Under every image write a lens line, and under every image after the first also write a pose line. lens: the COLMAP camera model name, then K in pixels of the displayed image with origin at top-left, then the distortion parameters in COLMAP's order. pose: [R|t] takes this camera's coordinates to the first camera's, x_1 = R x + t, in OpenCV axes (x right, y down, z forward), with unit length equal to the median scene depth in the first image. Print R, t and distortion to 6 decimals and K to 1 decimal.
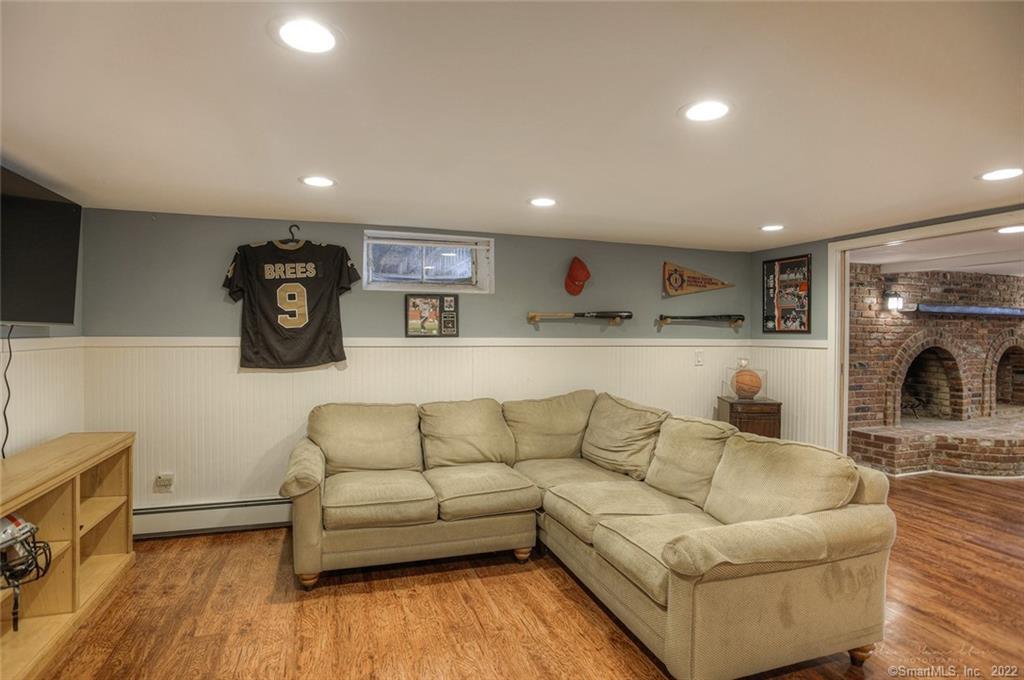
lens RADIAL K [[520.9, 0, 507.1], [0, 520.9, 330.8], [0, 0, 1]] dist [-0.073163, 0.024358]
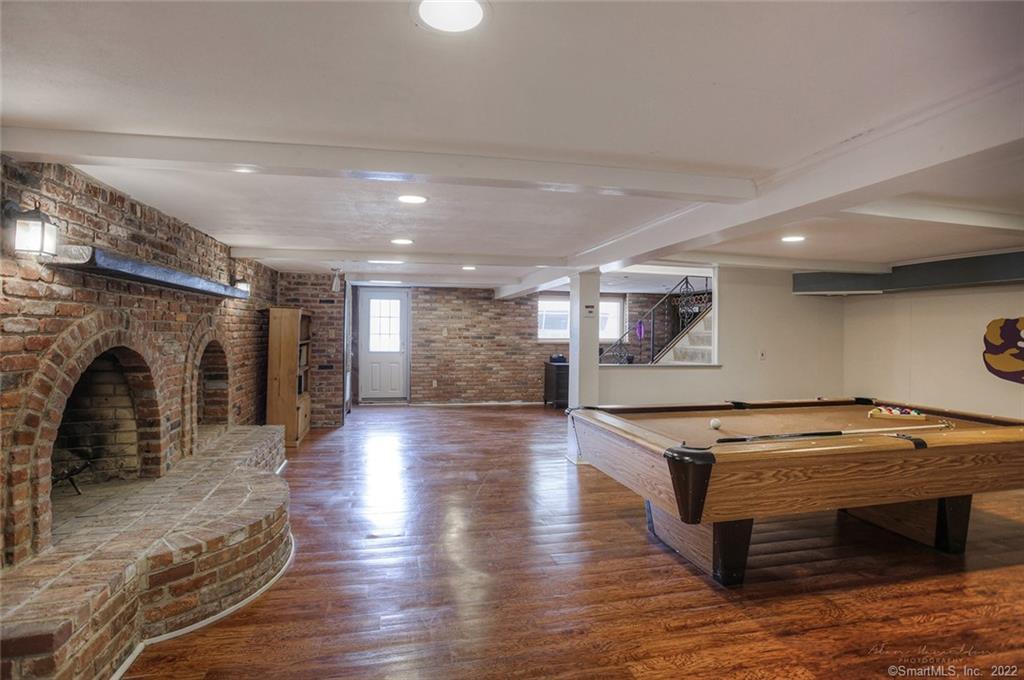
lens RADIAL K [[520.9, 0, 507.1], [0, 520.9, 330.8], [0, 0, 1]] dist [-0.073163, 0.024358]
pose [[0.118857, -0.009814, 0.992863, 0.406017], [-0.004378, 0.999936, 0.010408, 0.009268], [-0.992902, -0.005584, 0.118806, 0.552232]]
